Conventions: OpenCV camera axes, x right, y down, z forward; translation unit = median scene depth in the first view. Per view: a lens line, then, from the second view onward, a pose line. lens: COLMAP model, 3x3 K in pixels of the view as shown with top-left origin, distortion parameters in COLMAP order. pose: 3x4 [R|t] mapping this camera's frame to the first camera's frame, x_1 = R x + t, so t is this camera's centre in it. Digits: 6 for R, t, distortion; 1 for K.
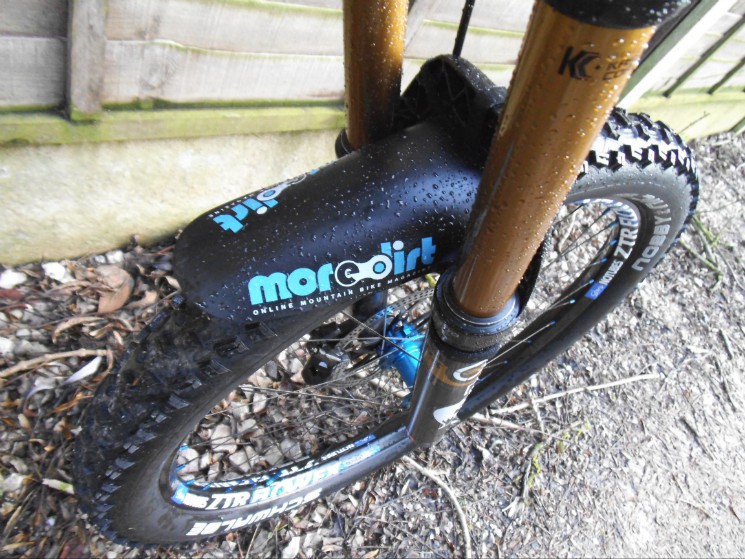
lens RADIAL K [[524.3, 0, 371.0], [0, 524.3, 284.0], [0, 0, 1]] dist [-0.017751, 0.010631]
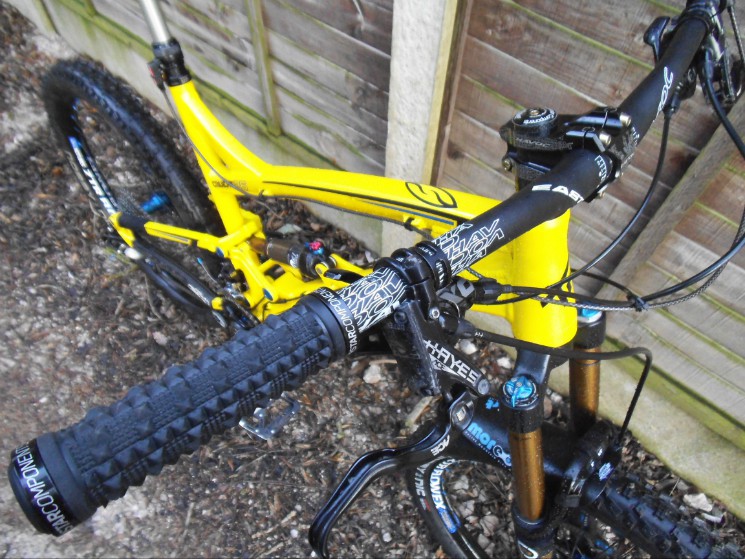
lens RADIAL K [[524.3, 0, 368.9], [0, 524.3, 273.7], [0, 0, 1]] dist [-0.017751, 0.010631]
pose [[0.240414, 0.495076, -0.834926, 0.588749], [-0.712287, 0.674330, 0.194749, -0.255625], [0.659431, 0.547886, 0.514754, -0.421675]]
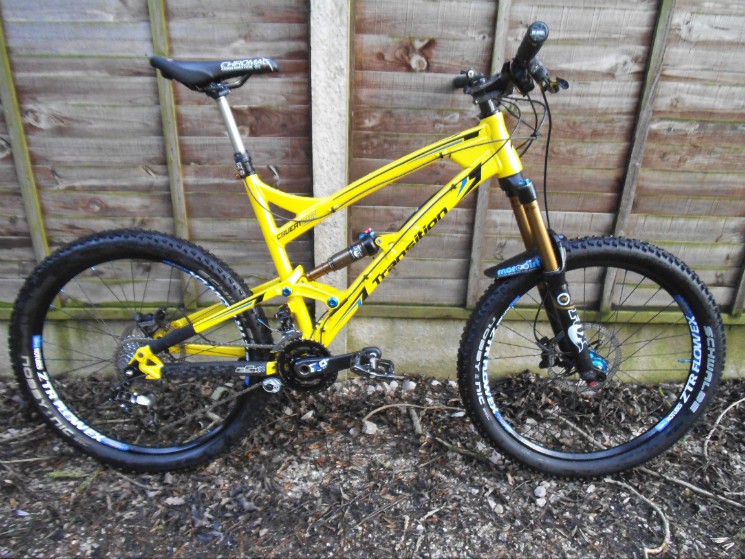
lens RADIAL K [[524.3, 0, 368.9], [0, 524.3, 278.9], [0, 0, 1]] dist [-0.017751, 0.010631]
pose [[0.769031, -0.201962, -0.606467, 0.695395], [-0.235465, 0.792551, -0.562512, 1.152145], [0.594262, 0.575391, 0.561942, -0.897311]]
